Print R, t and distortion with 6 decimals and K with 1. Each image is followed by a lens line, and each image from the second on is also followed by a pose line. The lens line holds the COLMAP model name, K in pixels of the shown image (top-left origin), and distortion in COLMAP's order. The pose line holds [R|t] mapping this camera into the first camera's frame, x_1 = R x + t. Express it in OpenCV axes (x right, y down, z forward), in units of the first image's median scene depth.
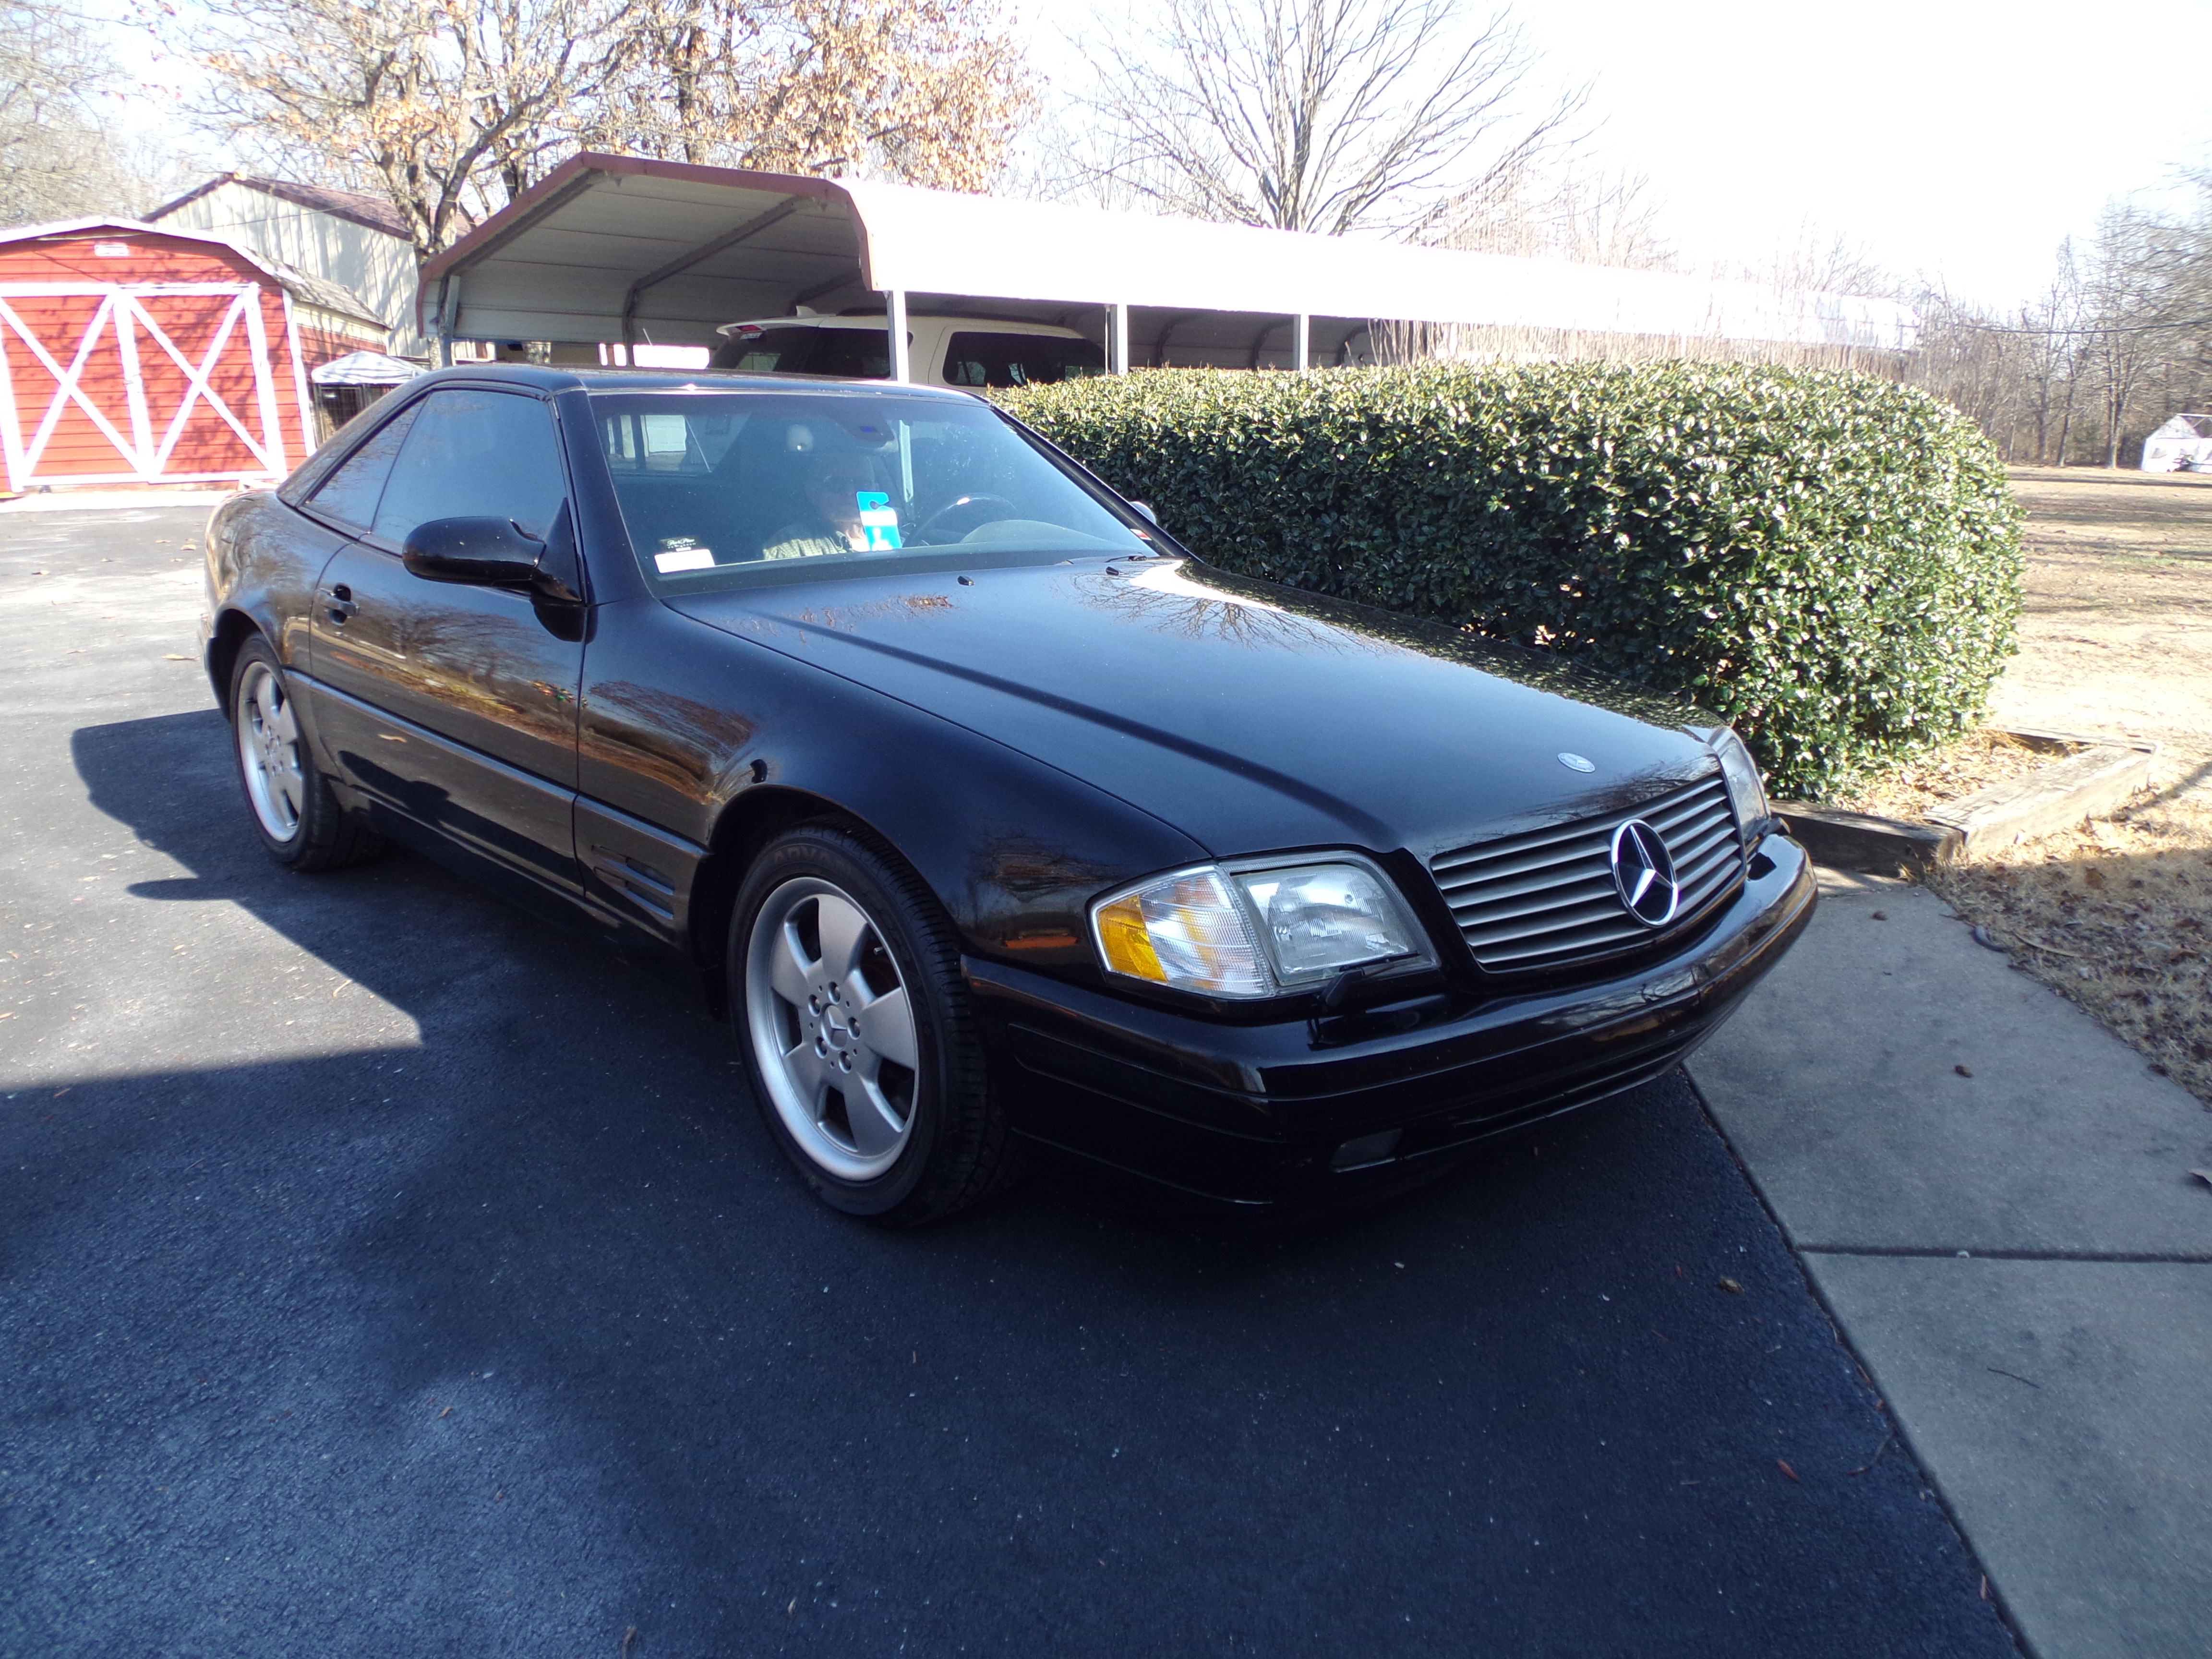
lens RADIAL K [[1653.5, 0, 1106.0], [0, 1653.5, 829.5], [0, 0, 1]] dist [-0.000657, -0.059723]
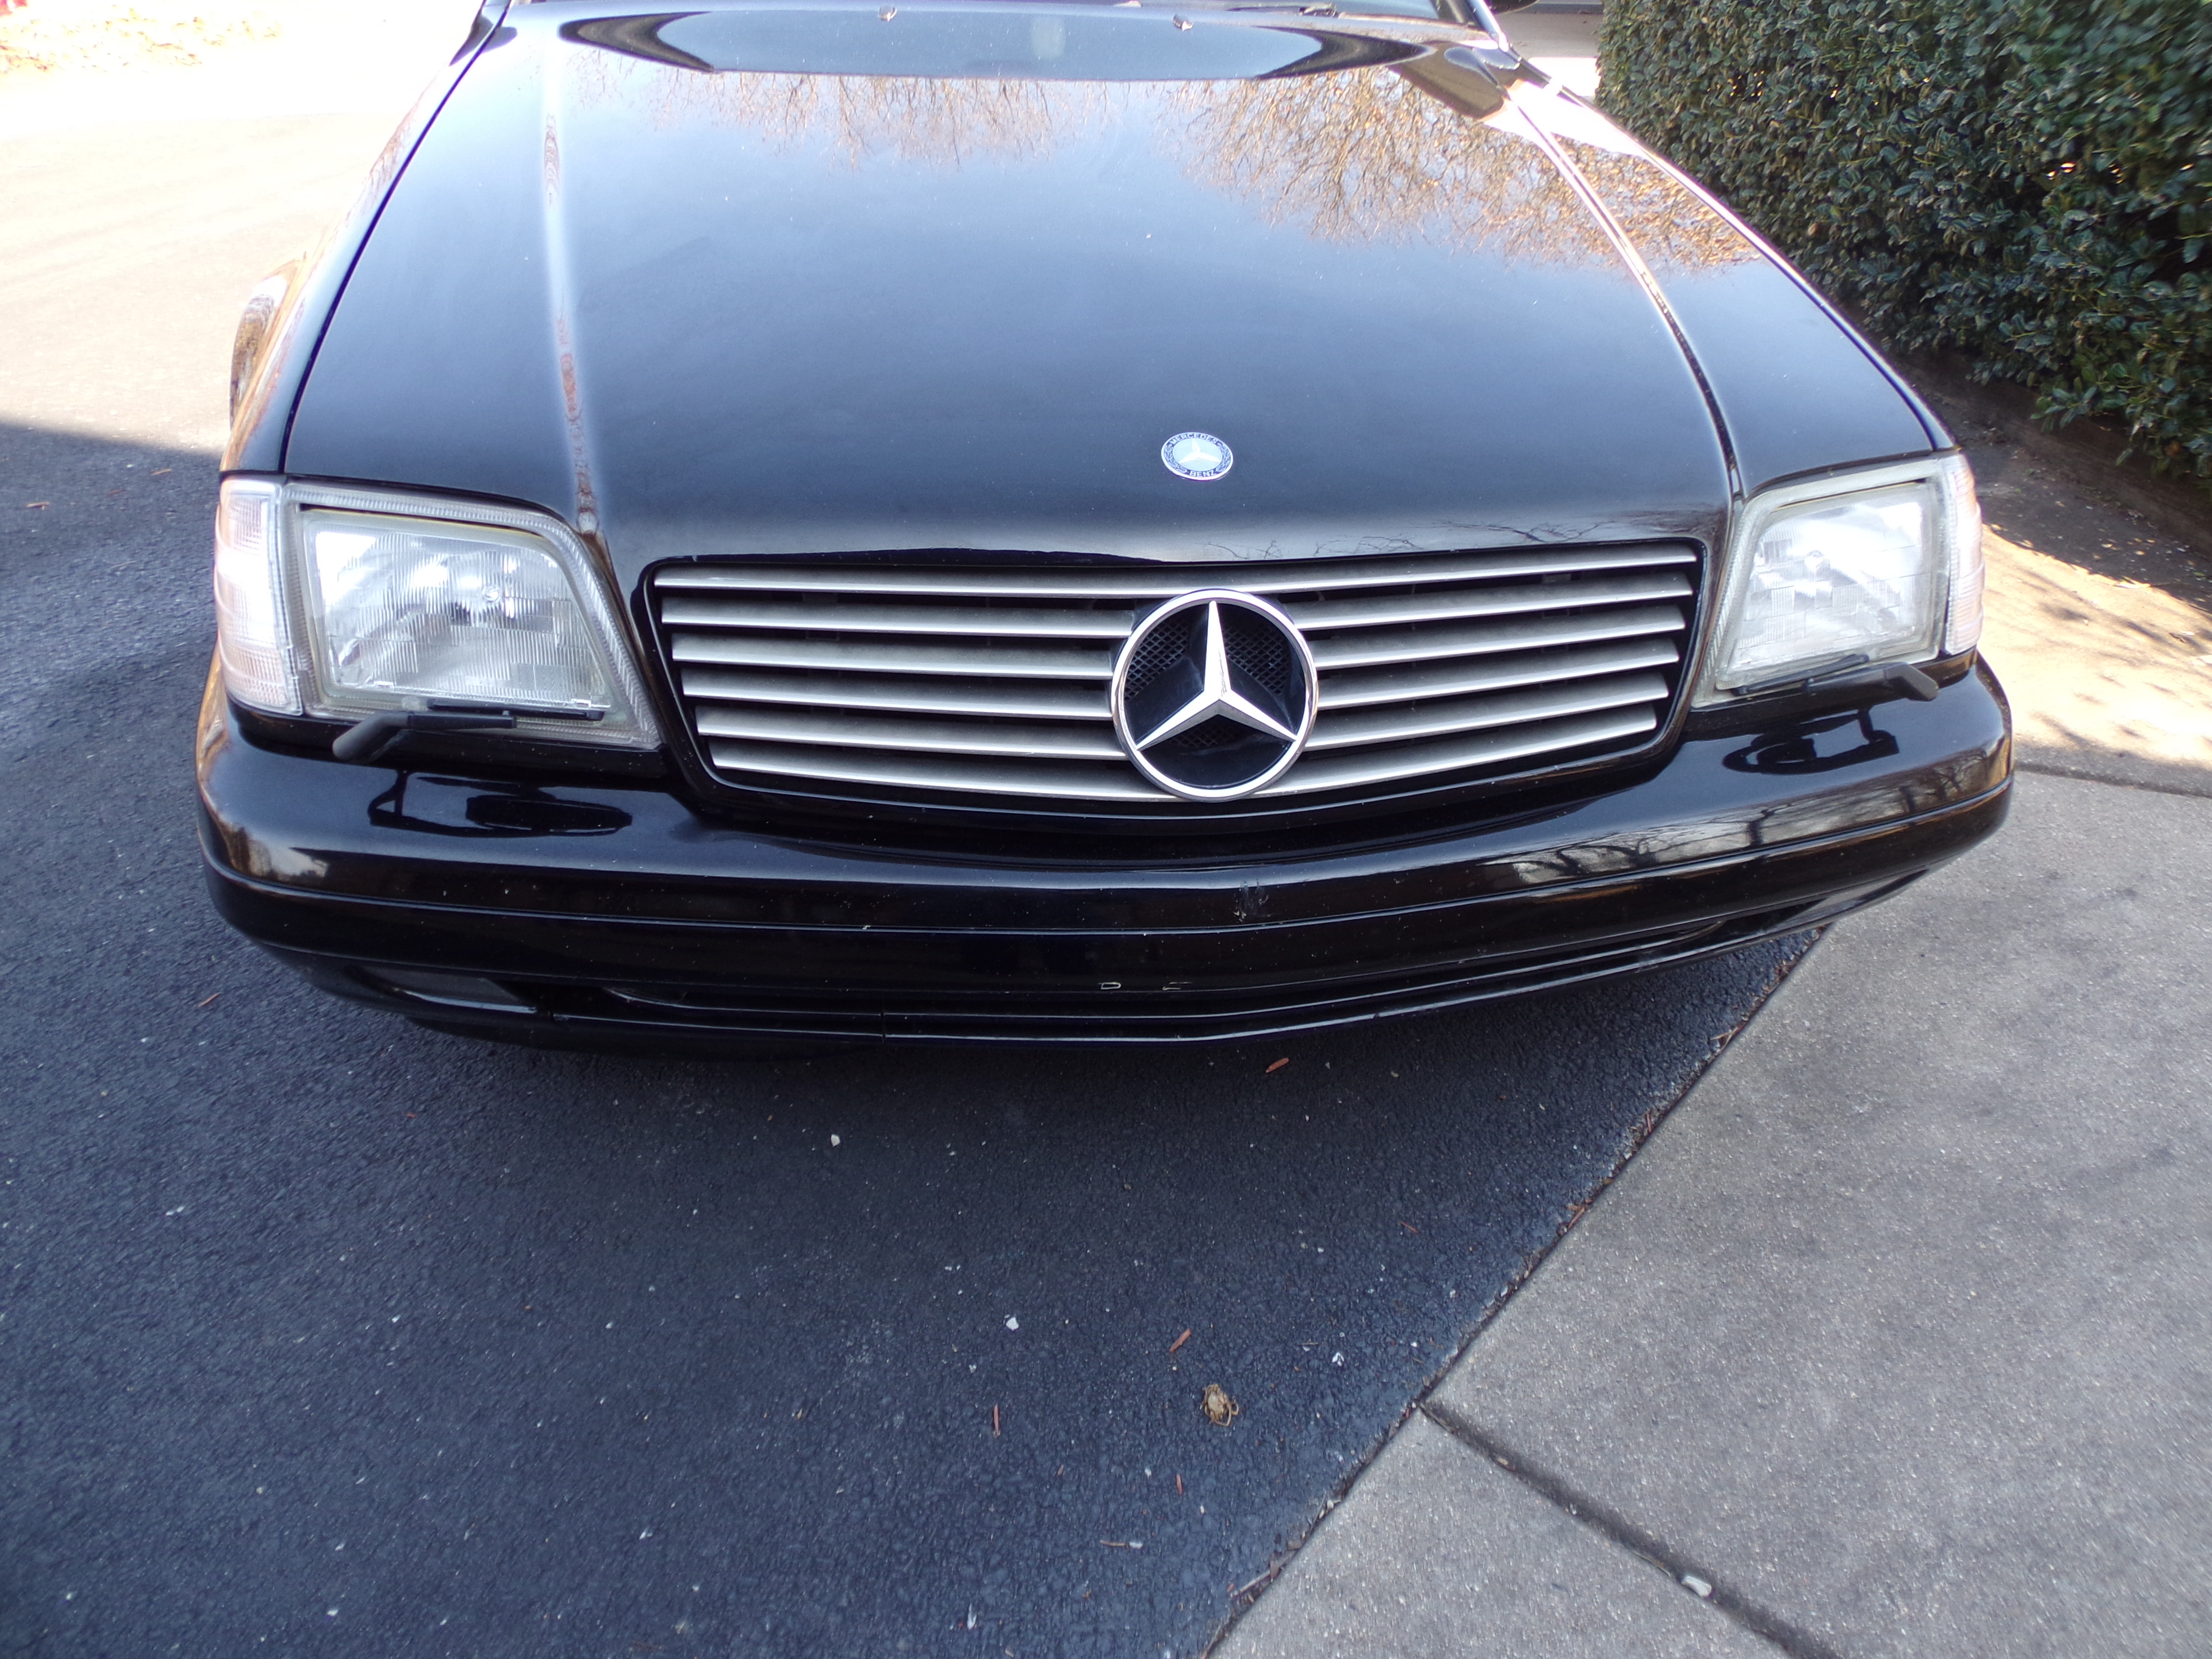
lens RADIAL K [[1540.5, 0, 1105.8], [0, 1540.5, 901.2], [0, 0, 1]] dist [0.001599, -0.020305]
pose [[0.792914, 0.356553, -0.494124, 0.535692], [-0.167709, 0.907305, 0.385578, -0.092457], [0.585800, -0.222861, 0.779212, 0.560462]]
